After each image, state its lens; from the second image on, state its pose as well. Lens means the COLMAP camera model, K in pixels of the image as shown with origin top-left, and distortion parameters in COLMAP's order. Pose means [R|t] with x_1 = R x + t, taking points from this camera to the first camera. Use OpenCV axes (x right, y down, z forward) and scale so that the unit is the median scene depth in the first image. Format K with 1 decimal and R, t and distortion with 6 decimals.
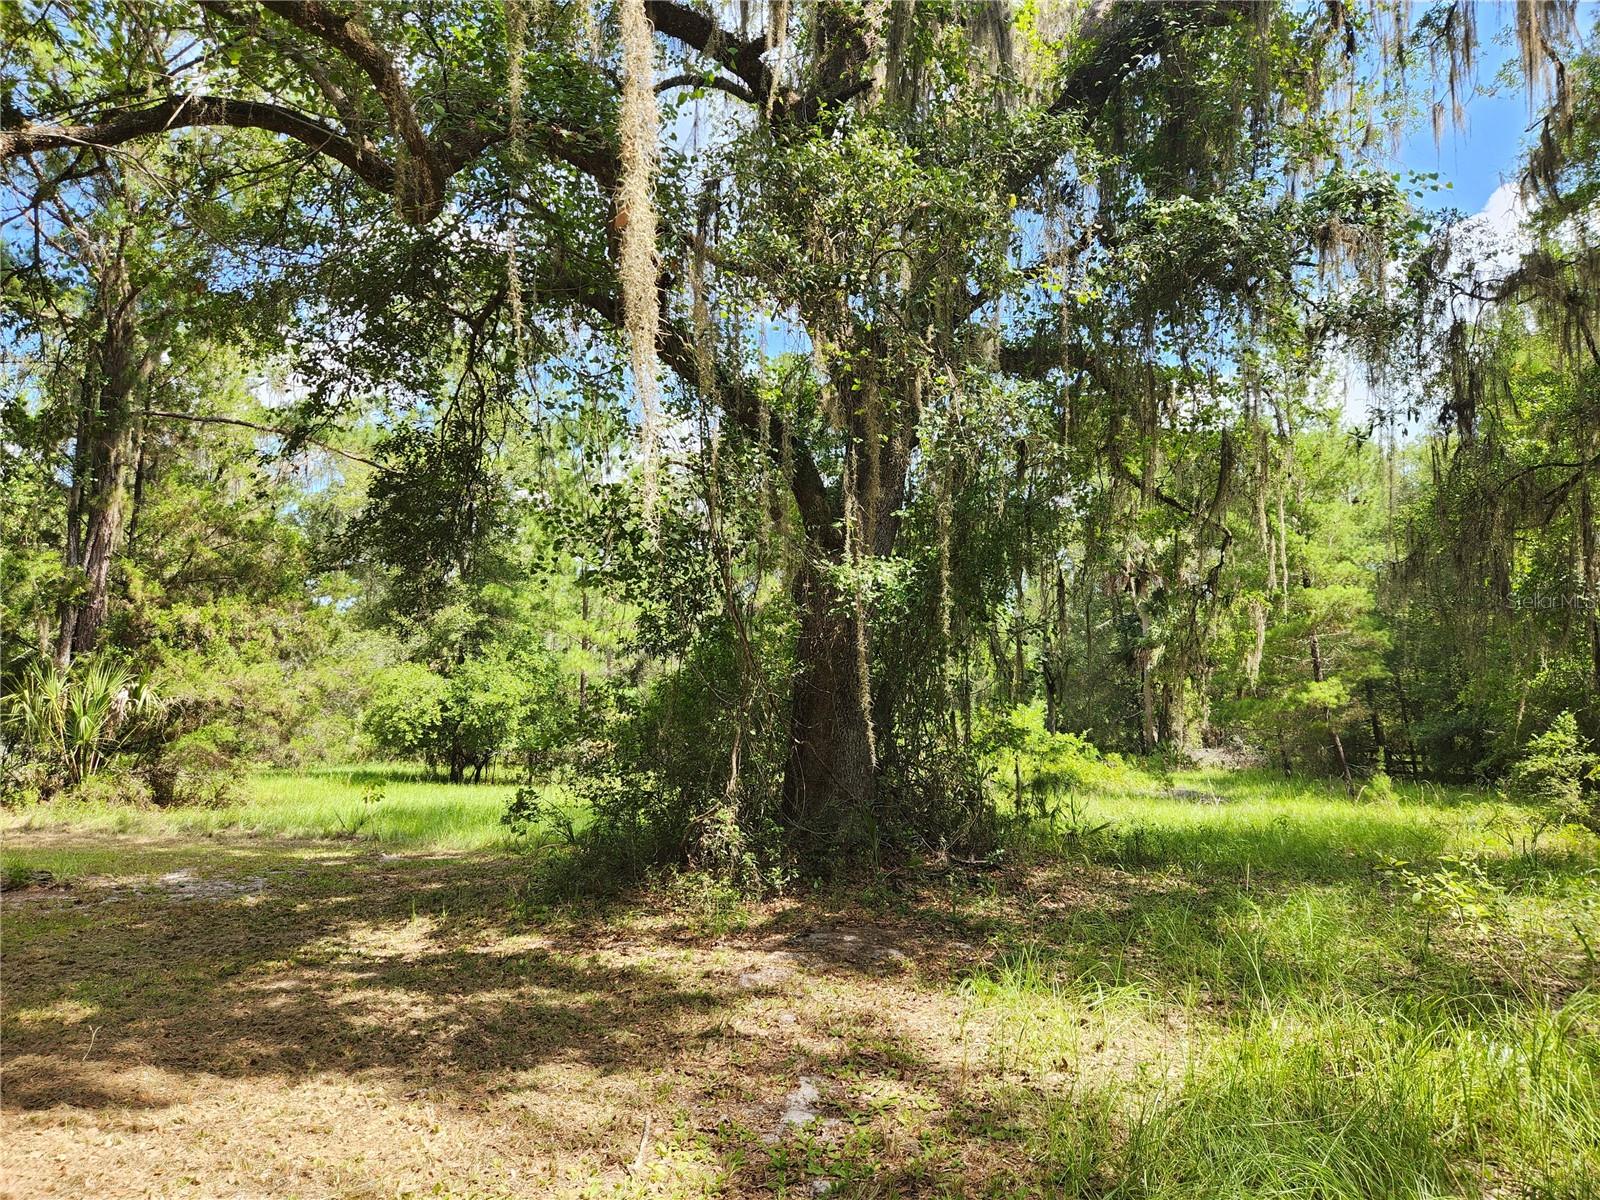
lens RADIAL K [[1067.1, 0, 800.0], [0, 1067.1, 600.0], [0, 0, 1]] dist [0.098335, -0.000021]
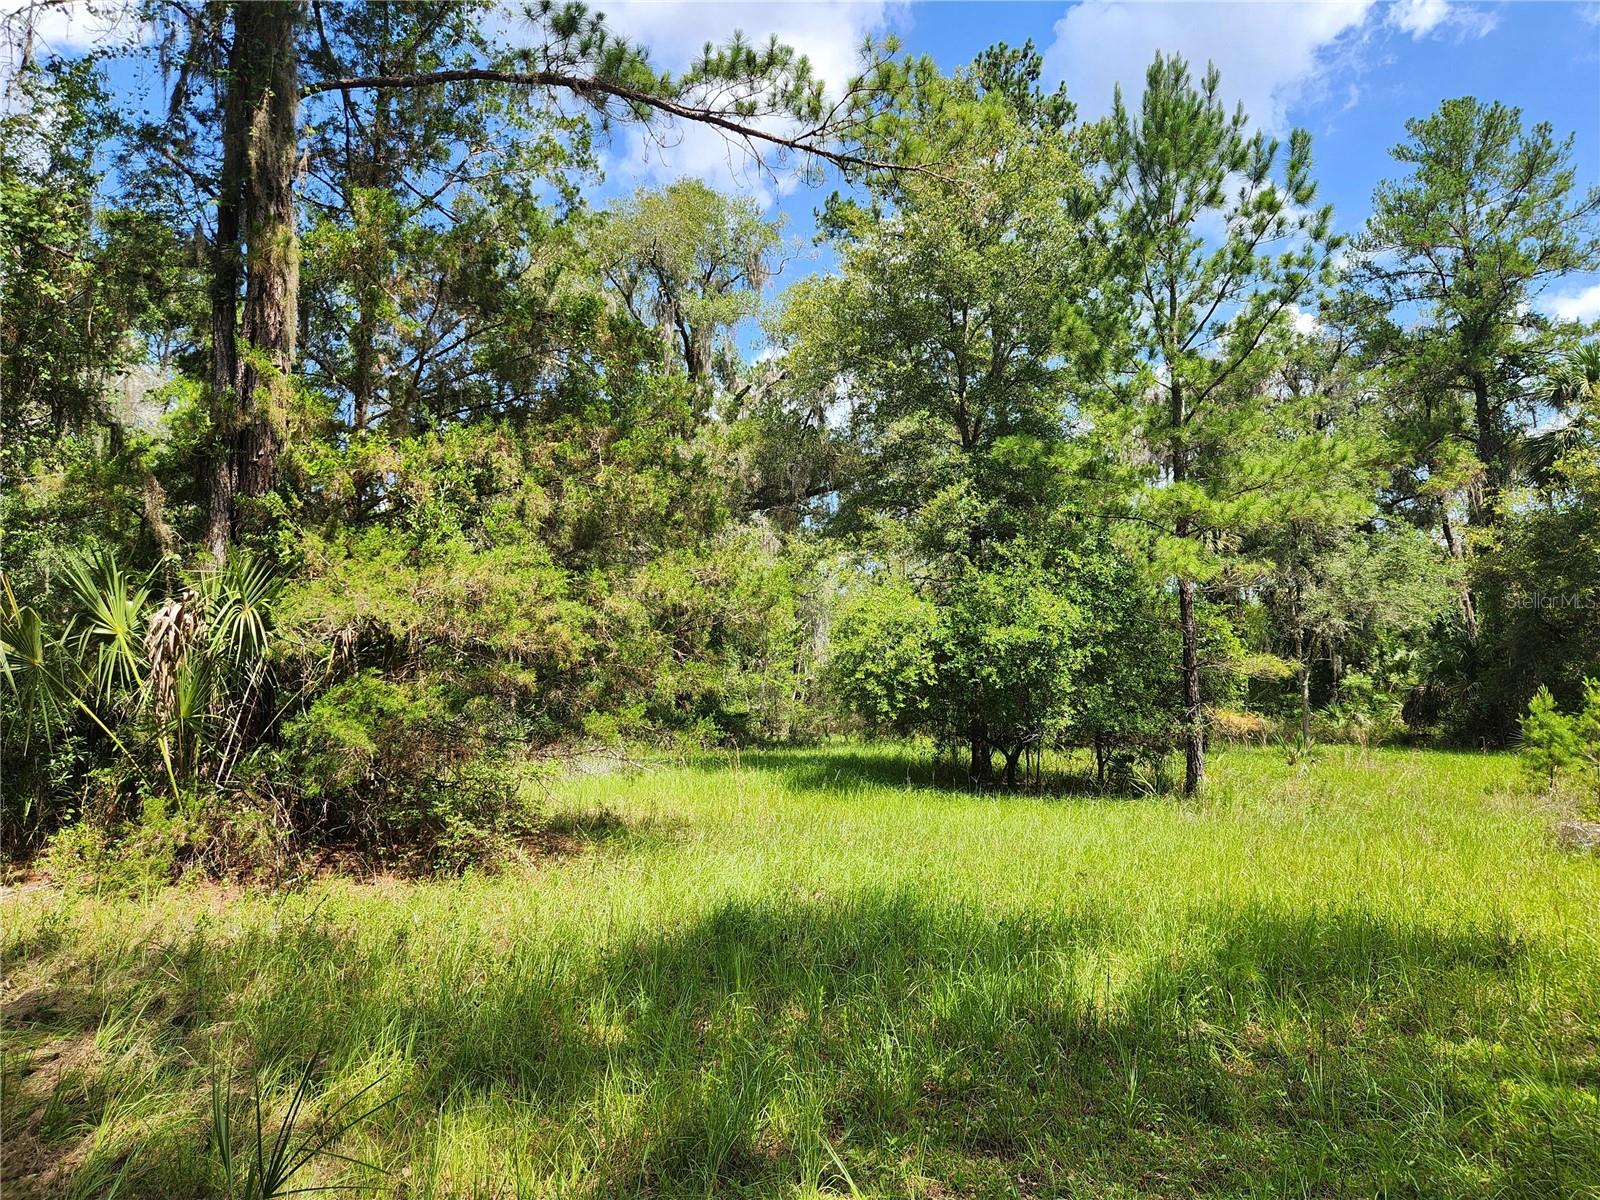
lens RADIAL K [[1067.1, 0, 800.0], [0, 1067.1, 600.0], [0, 0, 1]] dist [0.098335, -0.000021]
pose [[0.874047, -0.062388, -0.481818, -0.119968], [0.076604, 0.997013, 0.009868, 0.059185], [0.479764, -0.045534, 0.876216, 0.467793]]
